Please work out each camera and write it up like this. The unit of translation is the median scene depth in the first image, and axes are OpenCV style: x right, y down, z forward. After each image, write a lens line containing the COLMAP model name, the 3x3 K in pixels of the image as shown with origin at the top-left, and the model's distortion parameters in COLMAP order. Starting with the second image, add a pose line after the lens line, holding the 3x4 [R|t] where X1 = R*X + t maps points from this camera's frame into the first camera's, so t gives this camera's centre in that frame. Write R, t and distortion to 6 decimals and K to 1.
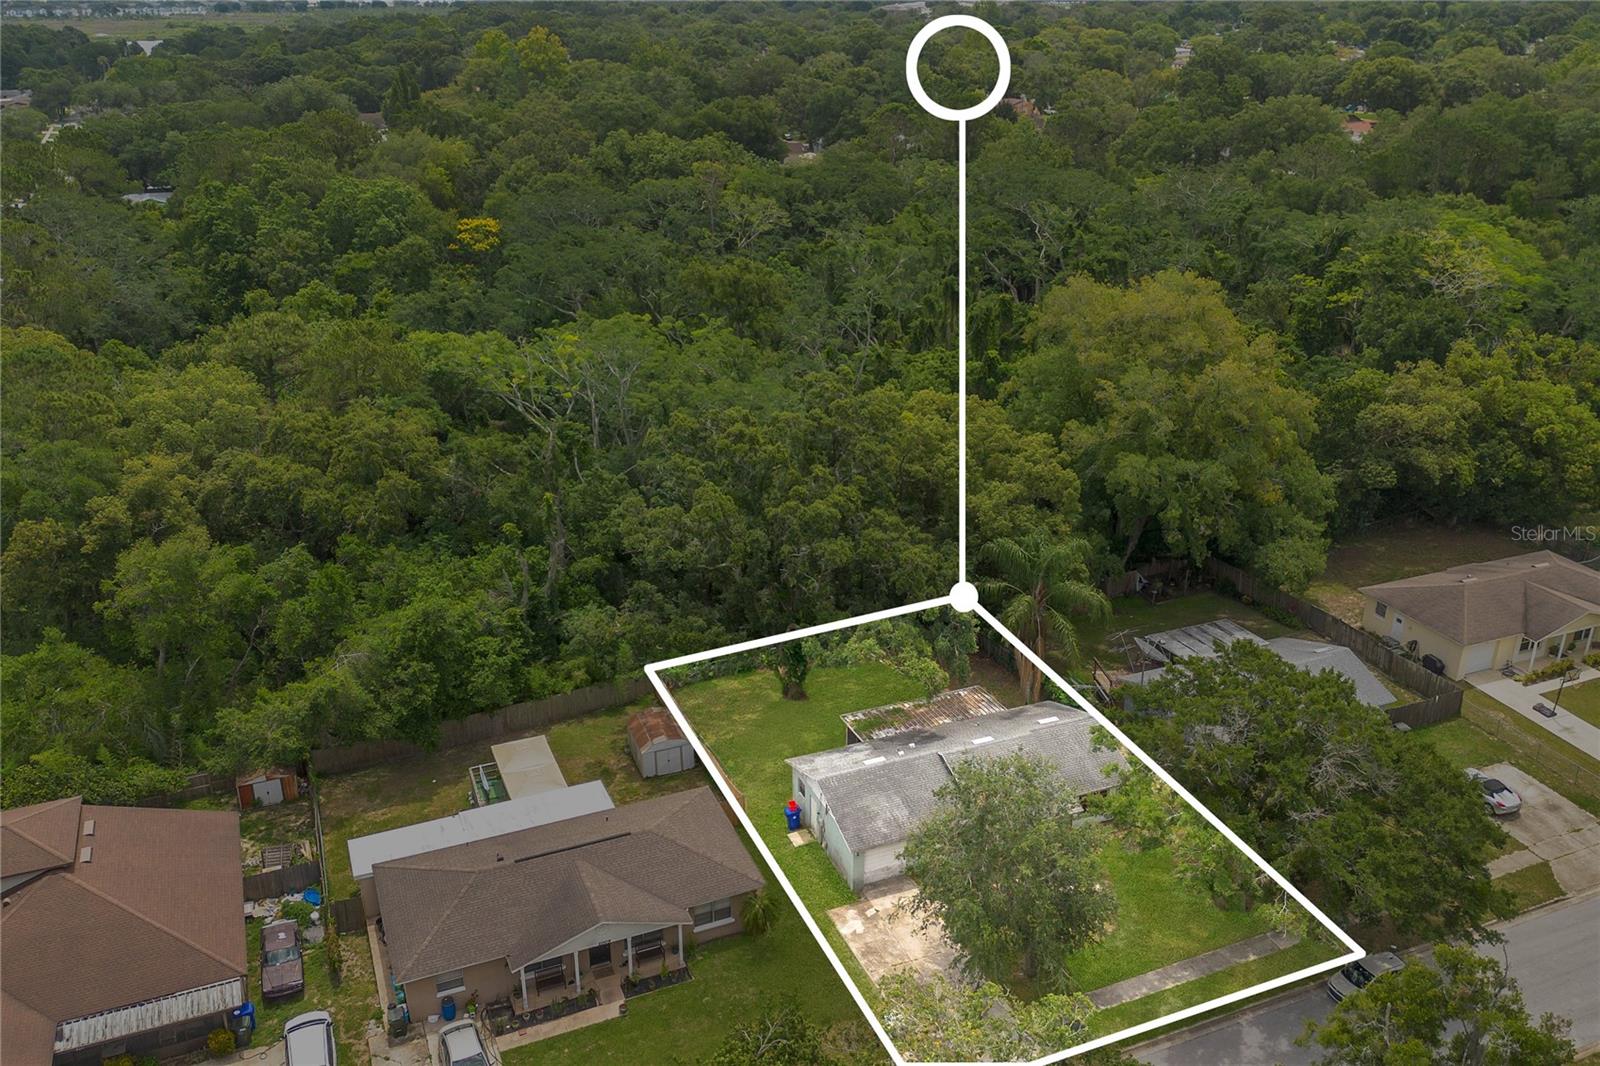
lens RADIAL K [[1306.9, 0, 800.0], [0, 1306.9, 533.0], [0, 0, 1]] dist [0.072223, -0.073168]
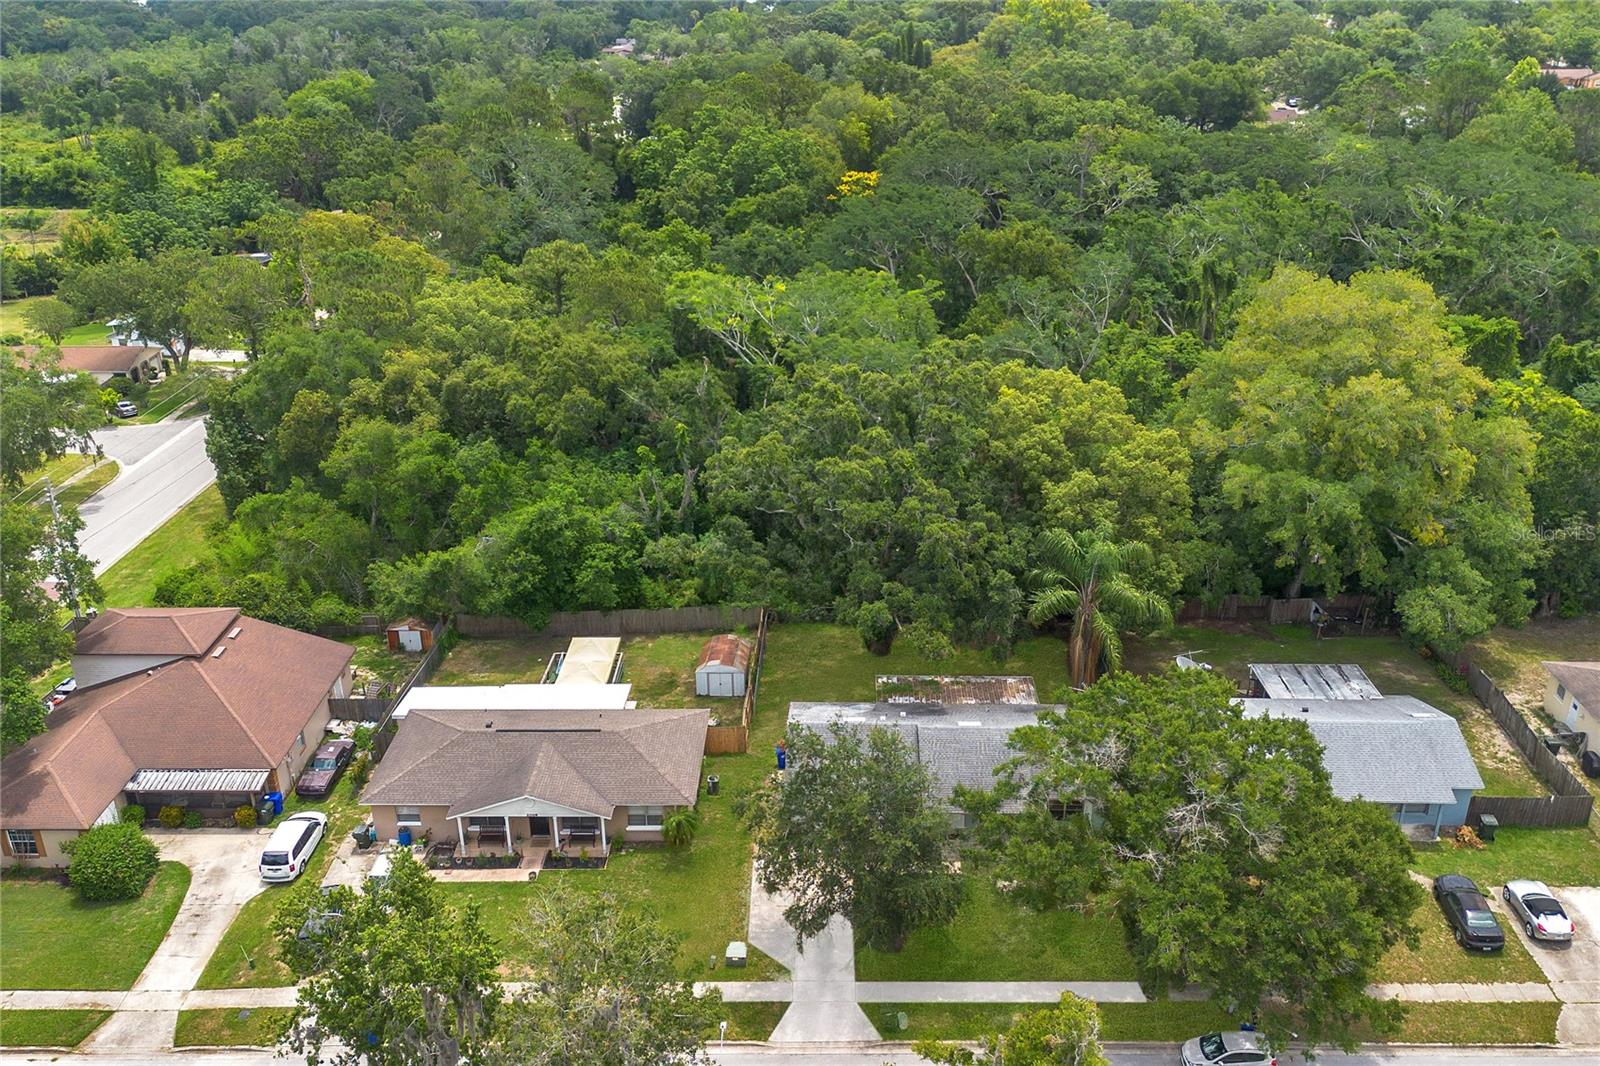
lens RADIAL K [[1306.9, 0, 800.0], [0, 1306.9, 533.0], [0, 0, 1]] dist [0.072223, -0.073168]
pose [[0.917009, 0.161779, -0.364586, 0.312714], [-0.151345, 0.986823, 0.057223, -0.018009], [0.369039, 0.002704, 0.929410, 0.031497]]
